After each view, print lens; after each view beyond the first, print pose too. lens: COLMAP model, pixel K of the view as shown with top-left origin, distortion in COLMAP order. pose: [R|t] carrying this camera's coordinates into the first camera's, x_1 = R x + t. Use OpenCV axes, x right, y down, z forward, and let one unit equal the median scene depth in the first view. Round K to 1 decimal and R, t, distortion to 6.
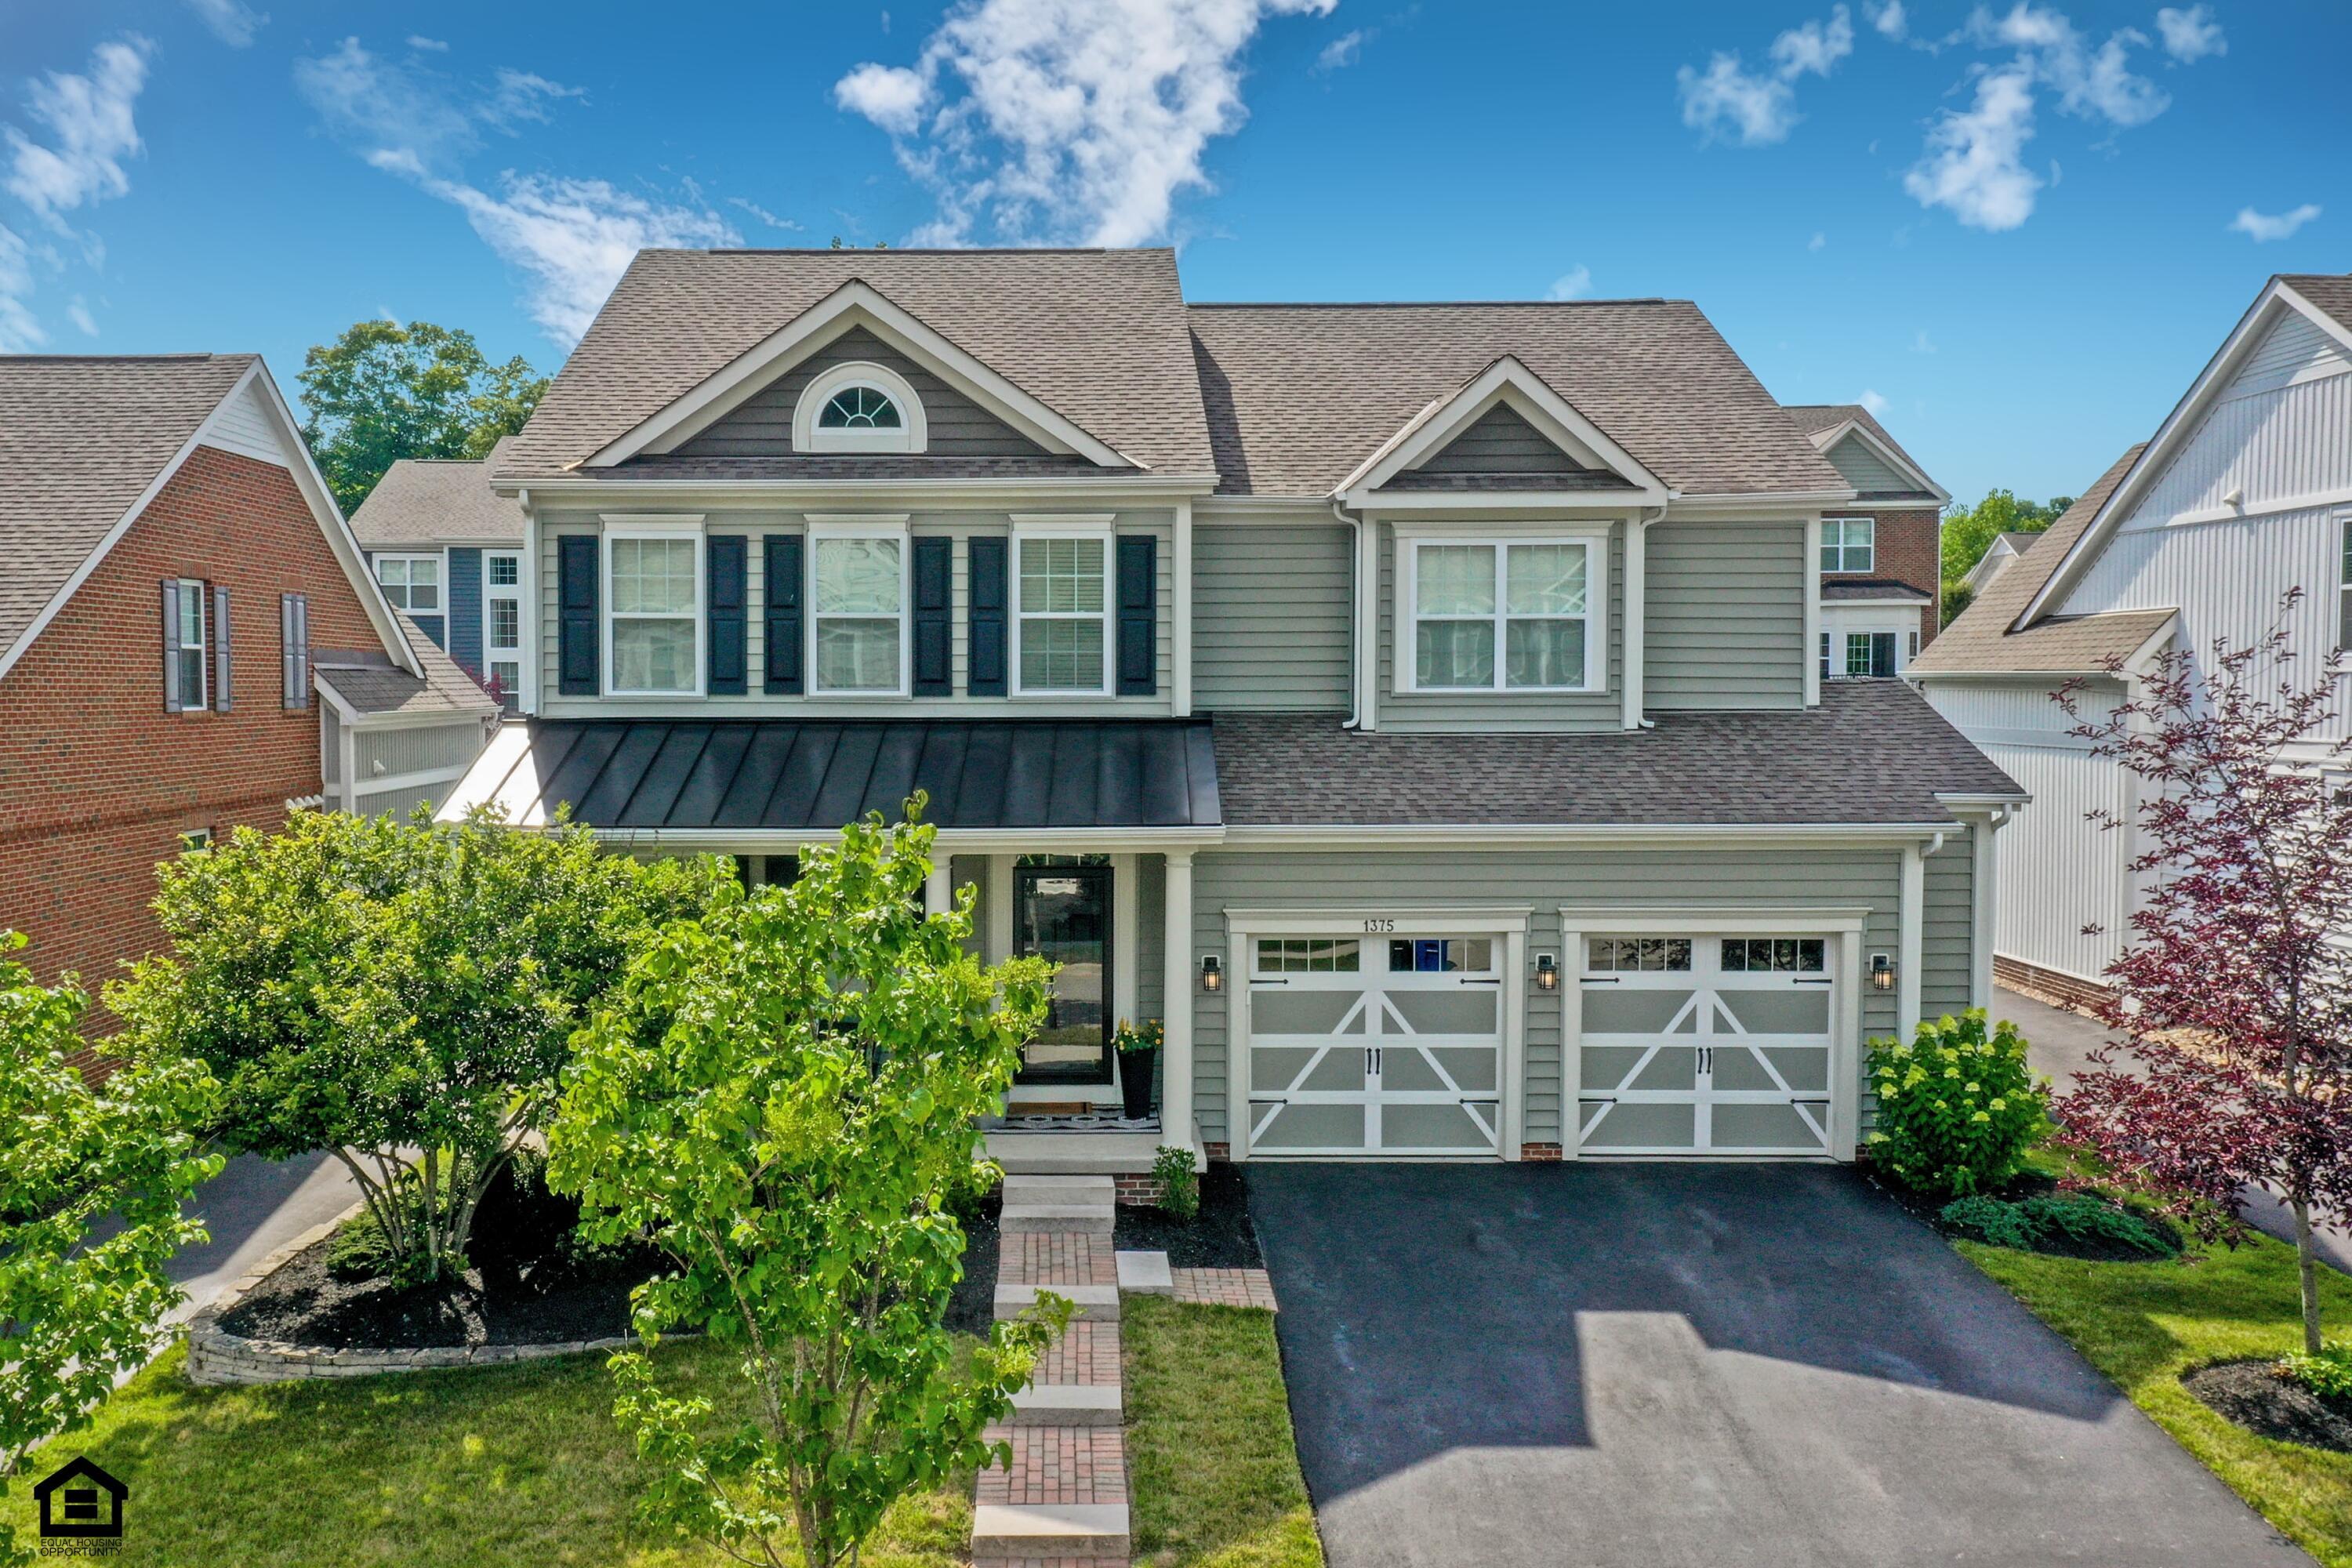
lens RADIAL K [[1889.8, 0, 1176.0], [0, 1889.8, 784.0], [0, 0, 1]] dist [0.003402, 0.005077]
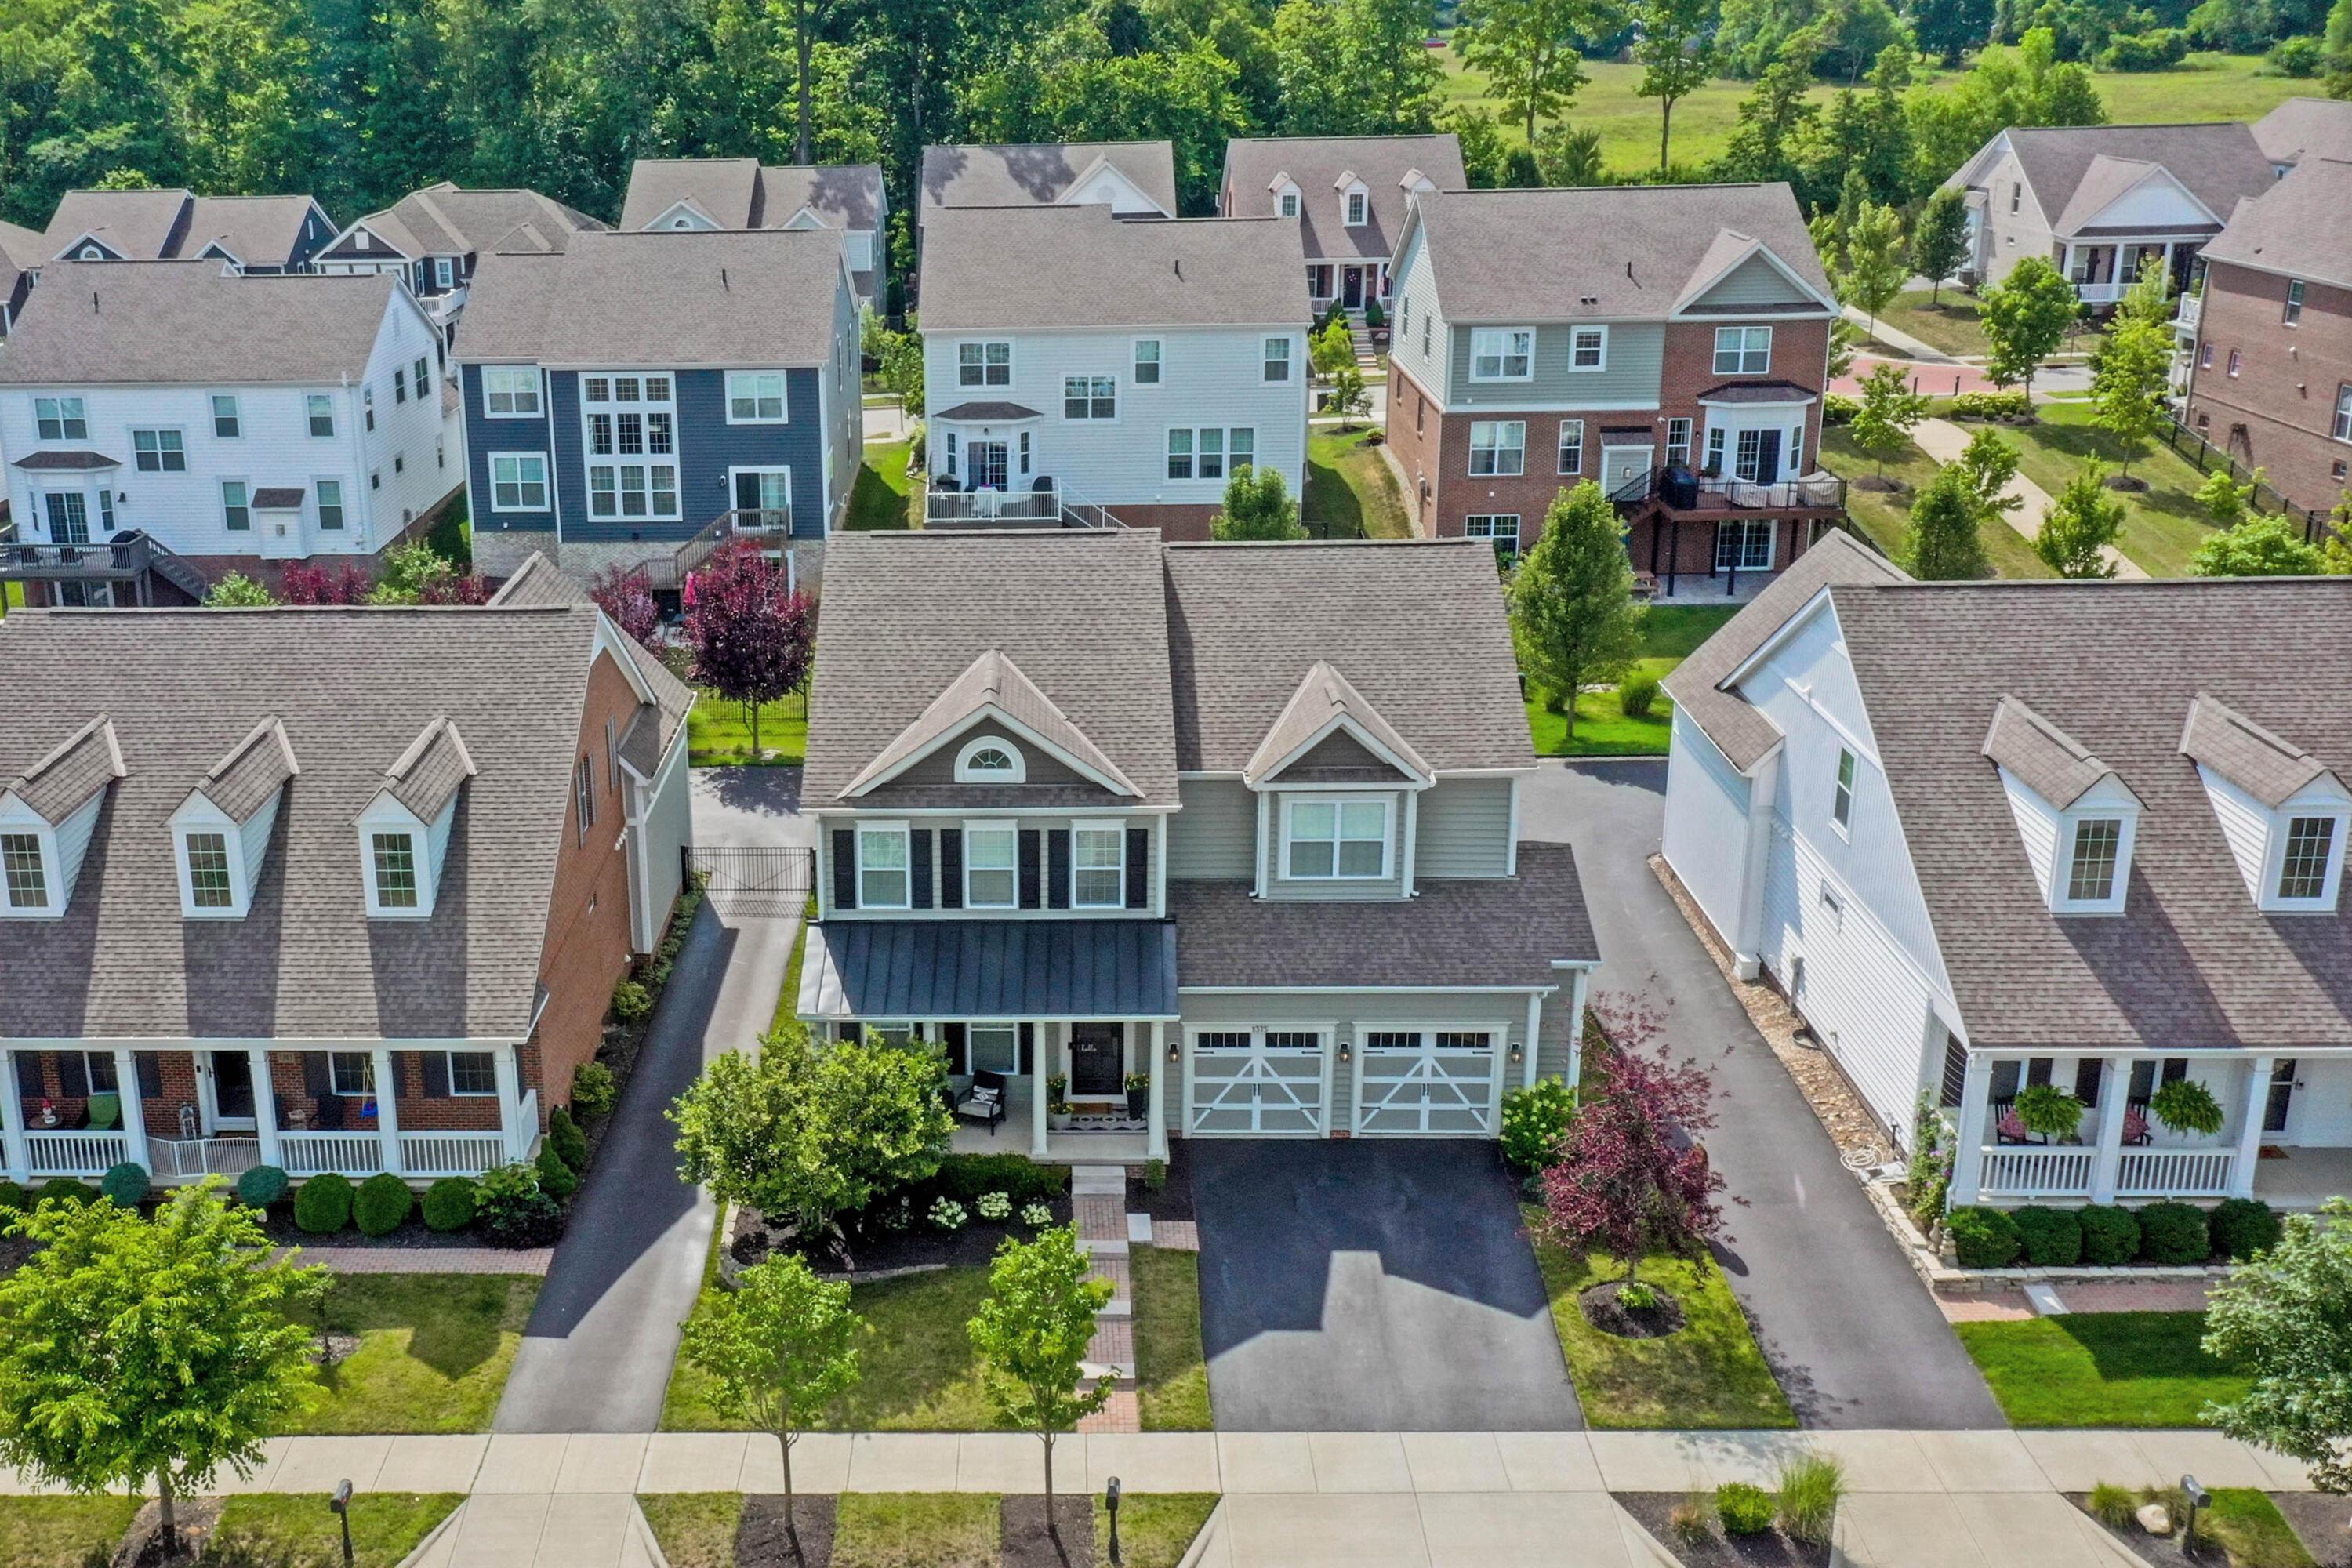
lens RADIAL K [[1916.3, 0, 1176.0], [0, 1916.3, 784.0], [0, 0, 1]] dist [0.000411, -0.000849]
pose [[0.999930, 0.009905, 0.006440, 0.004893], [-0.011176, 0.969815, 0.243584, -0.644289], [-0.003833, -0.243639, 0.969858, -0.850074]]
